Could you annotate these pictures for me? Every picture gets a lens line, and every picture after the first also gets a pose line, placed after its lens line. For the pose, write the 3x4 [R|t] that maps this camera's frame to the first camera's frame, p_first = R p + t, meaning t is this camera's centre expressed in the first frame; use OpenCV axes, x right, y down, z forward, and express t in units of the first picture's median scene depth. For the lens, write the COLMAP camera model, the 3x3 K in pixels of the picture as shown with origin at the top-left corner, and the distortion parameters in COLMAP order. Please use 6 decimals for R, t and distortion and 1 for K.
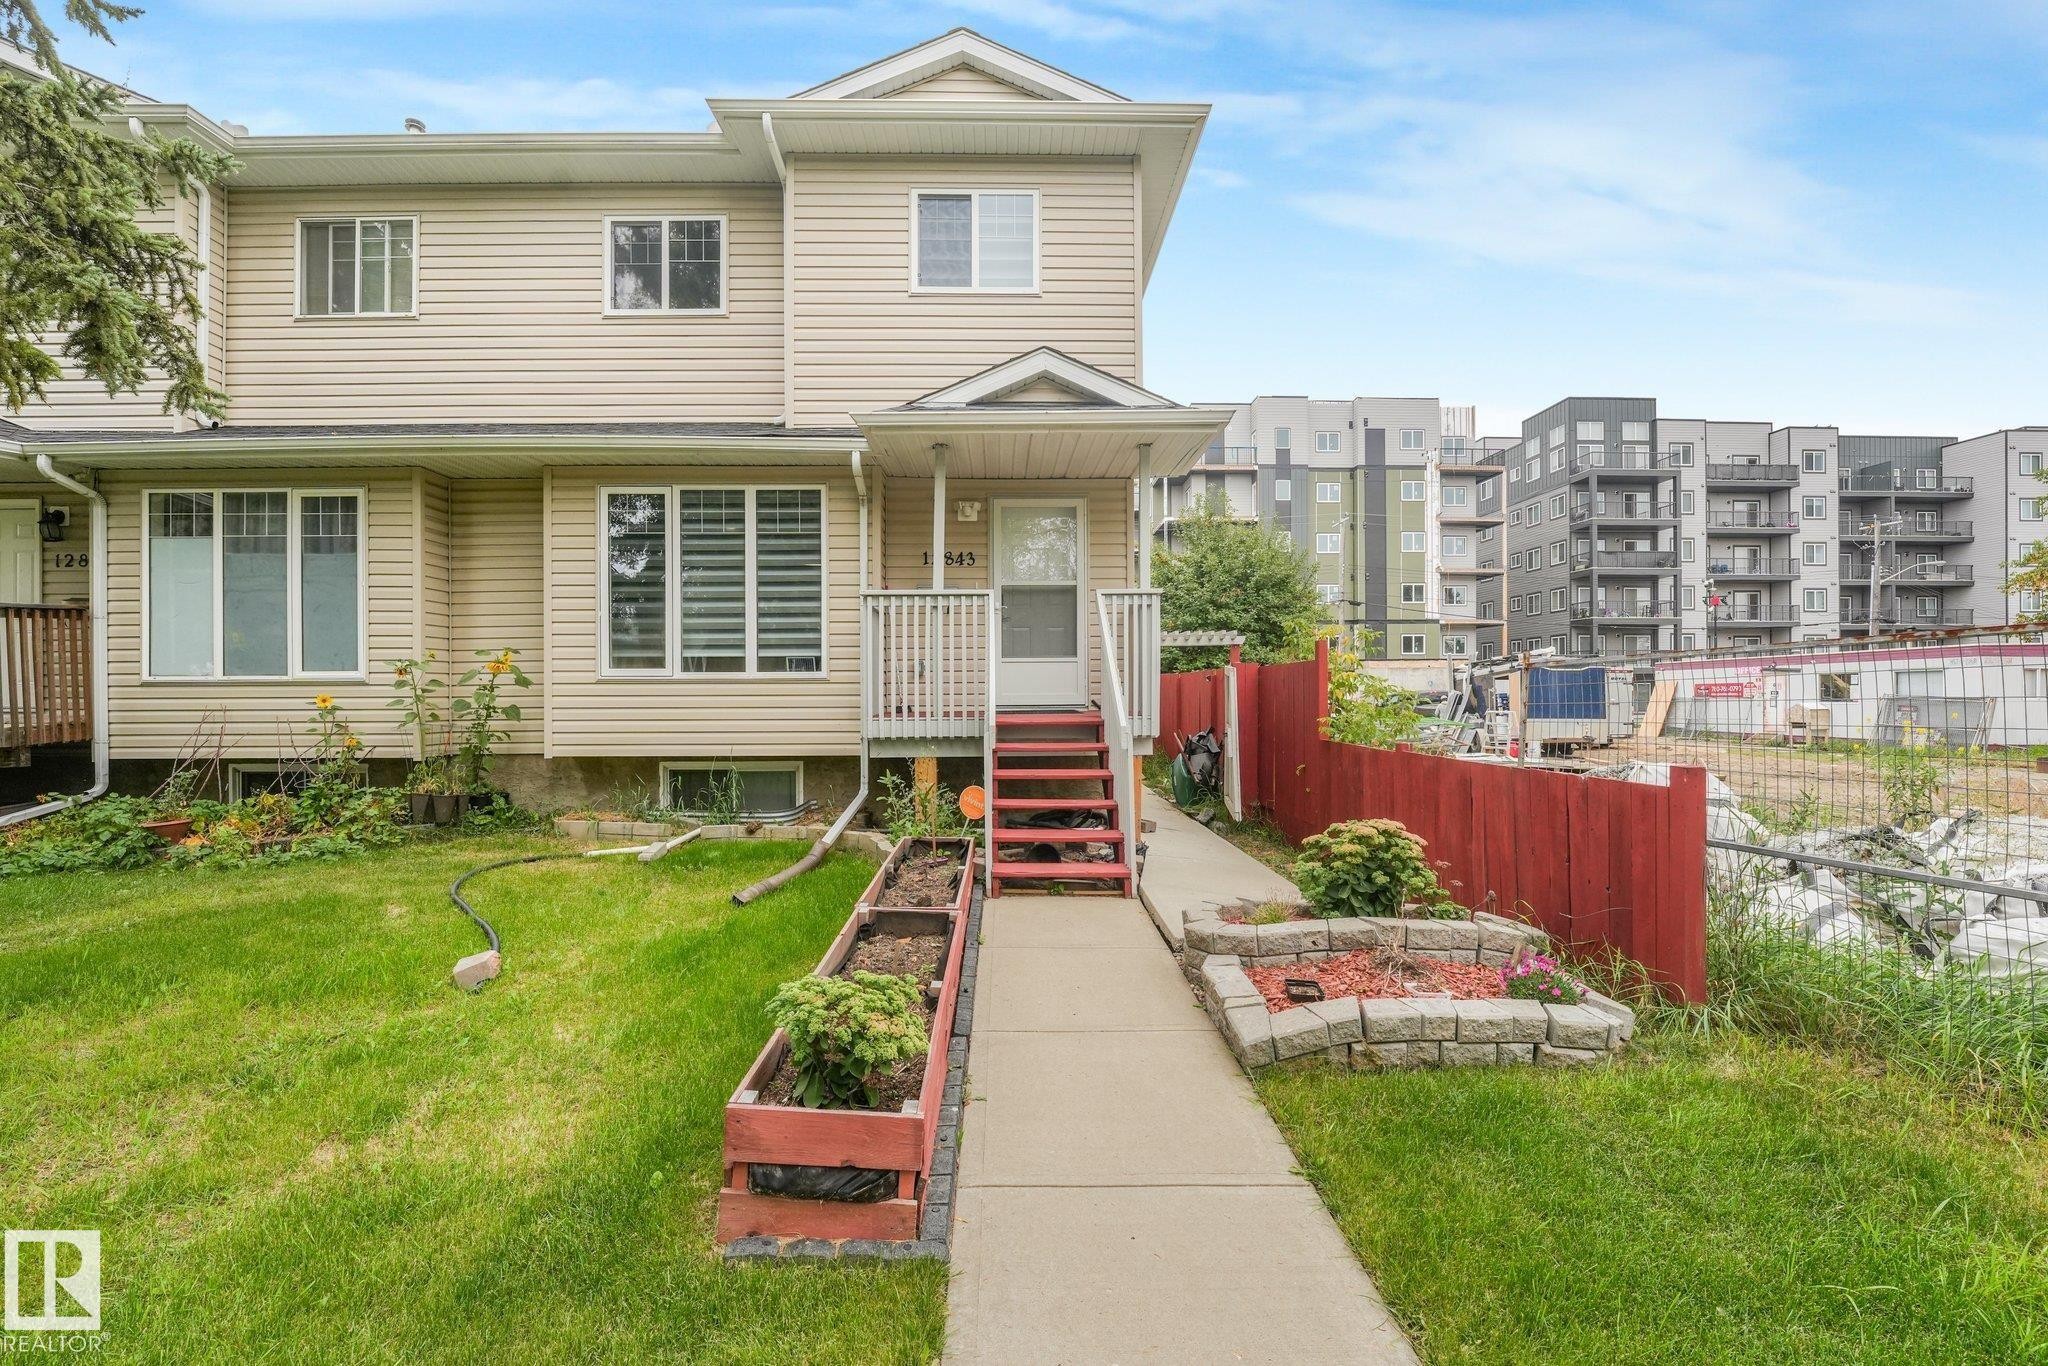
lens RADIAL K [[853.8, 0, 1021.6], [0, 853.8, 704.8], [0, 0, 1]] dist [-0.033842, 0.007429]
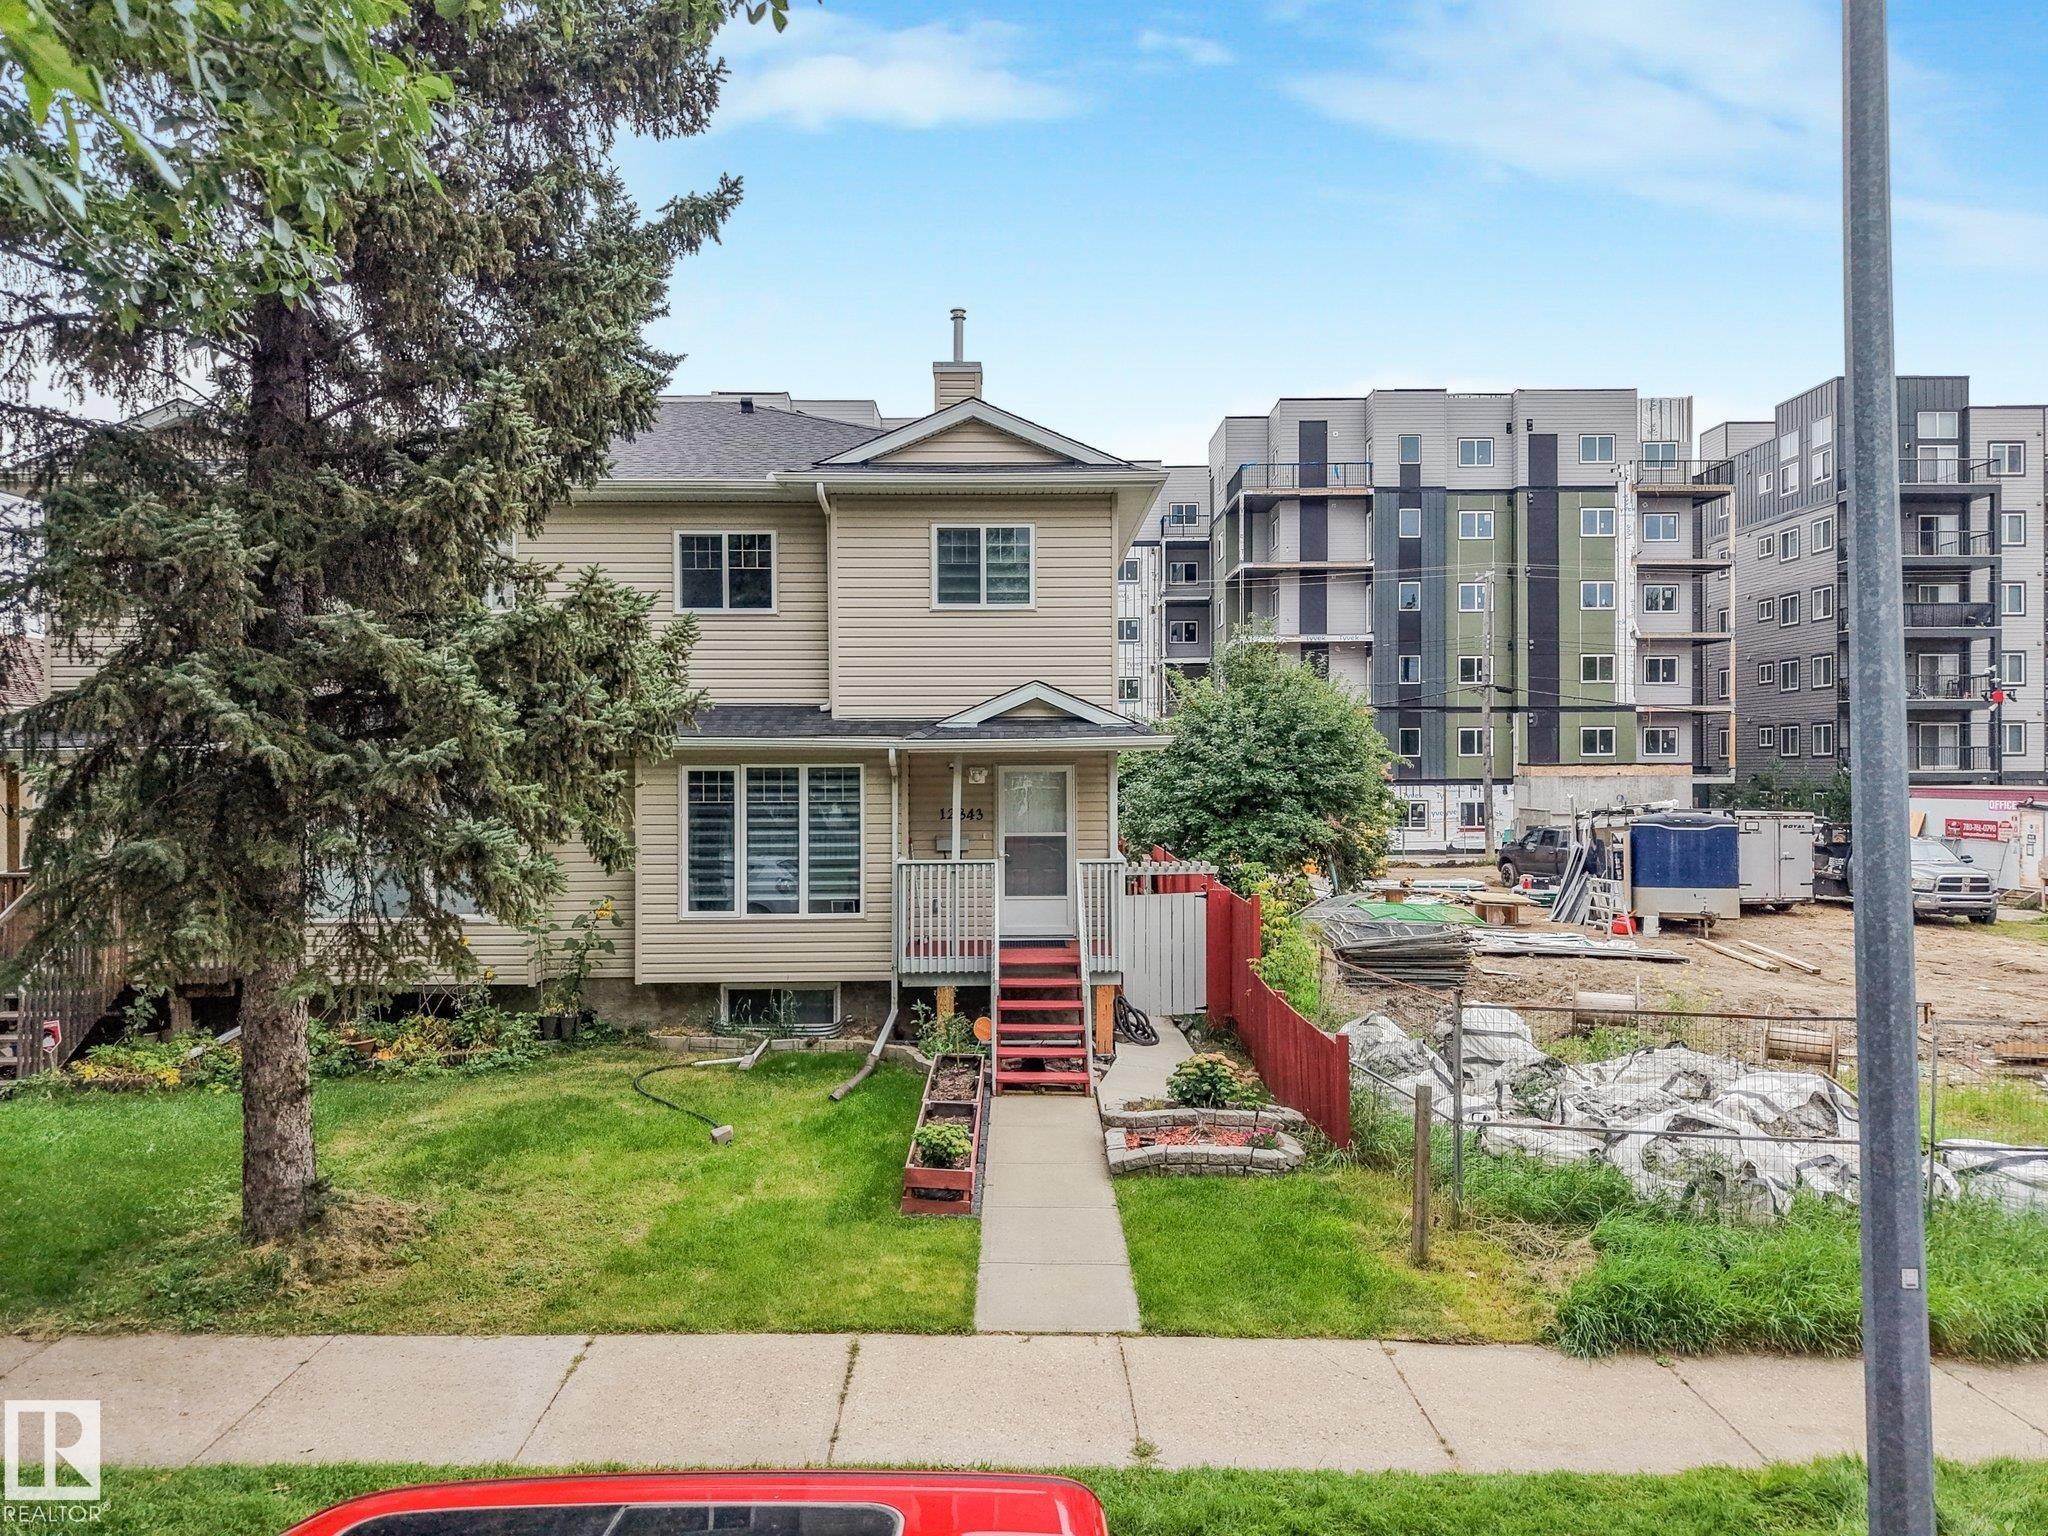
lens RADIAL K [[1379.0, 0, 1024.0], [0, 1379.0, 768.0], [0, 0, 1]] dist [0.052682, -0.070715]
pose [[0.999865, 0.000375, -0.016413, 0.038031], [-0.000572, 0.999928, -0.012023, -0.229801], [0.016407, 0.012030, 0.999793, -1.028885]]
